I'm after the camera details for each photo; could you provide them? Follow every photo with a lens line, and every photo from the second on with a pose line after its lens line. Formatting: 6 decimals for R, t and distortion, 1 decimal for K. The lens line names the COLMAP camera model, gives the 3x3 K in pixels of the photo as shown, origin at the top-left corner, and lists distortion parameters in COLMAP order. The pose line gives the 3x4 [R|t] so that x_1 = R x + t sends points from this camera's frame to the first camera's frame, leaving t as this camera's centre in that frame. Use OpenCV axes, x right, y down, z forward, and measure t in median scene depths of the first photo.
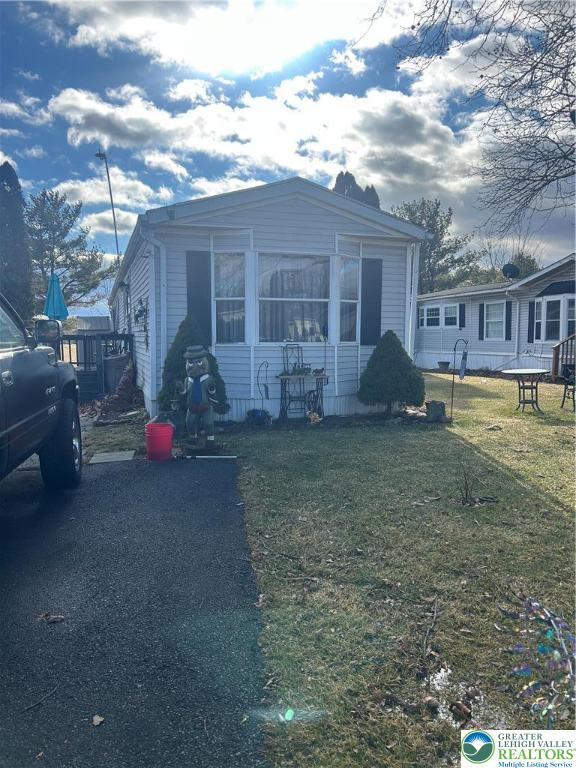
lens RADIAL K [[581.0, 0, 287.0], [0, 581.0, 376.2], [0, 0, 1]] dist [0.062969, -0.053237]
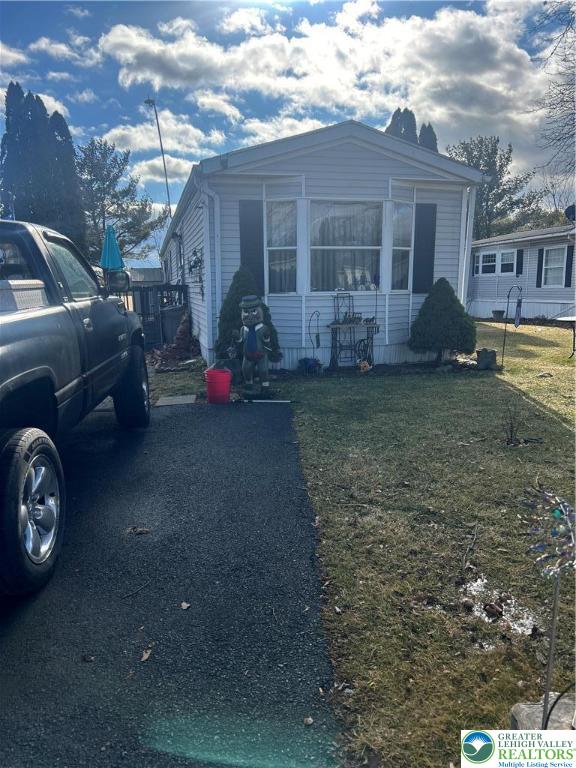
lens RADIAL K [[581.0, 0, 288.4], [0, 581.0, 394.2], [0, 0, 1]] dist [0.062969, -0.053237]
pose [[0.996776, 0.005475, -0.080042, -0.005315], [0.003667, 0.993518, 0.113615, 0.005129], [0.080145, -0.113542, 0.990295, -0.041968]]
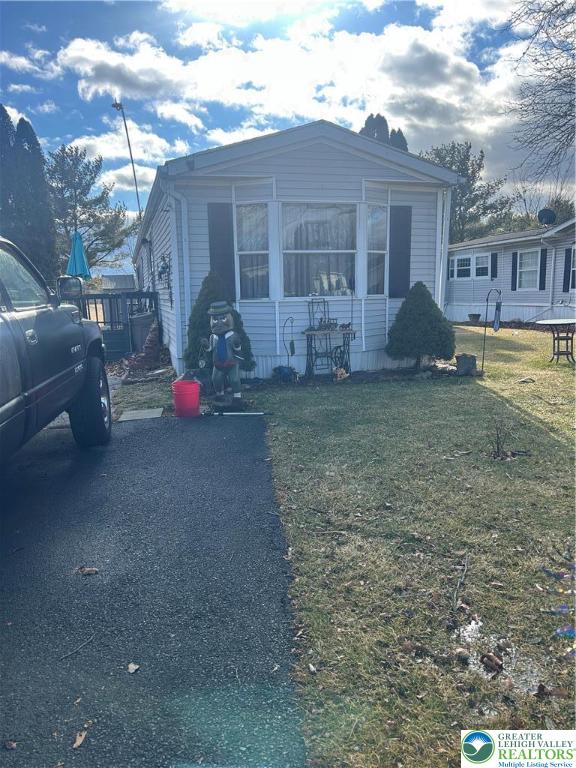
lens RADIAL K [[581.0, 0, 287.5], [0, 581.0, 386.6], [0, 0, 1]] dist [0.062969, -0.053237]
pose [[0.998876, -0.013508, -0.045424, 0.000394], [0.017630, 0.995639, 0.091608, 0.002064], [0.043988, -0.092306, 0.994759, 0.013099]]
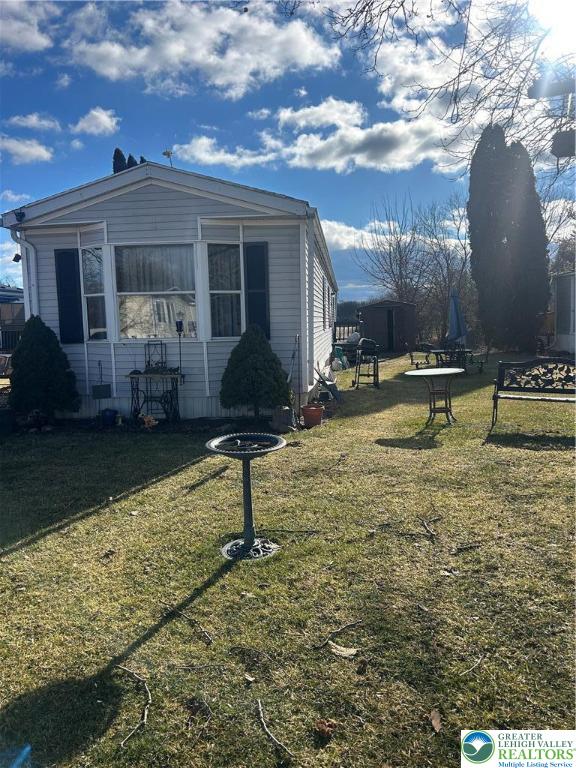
lens RADIAL K [[581.0, 0, 288.2], [0, 581.0, 385.3], [0, 0, 1]] dist [0.062969, -0.053237]
pose [[0.904384, 0.021757, -0.426165, 0.734114], [-0.008837, 0.999440, 0.032271, -0.017655], [0.426629, -0.025420, 0.904070, 0.277408]]
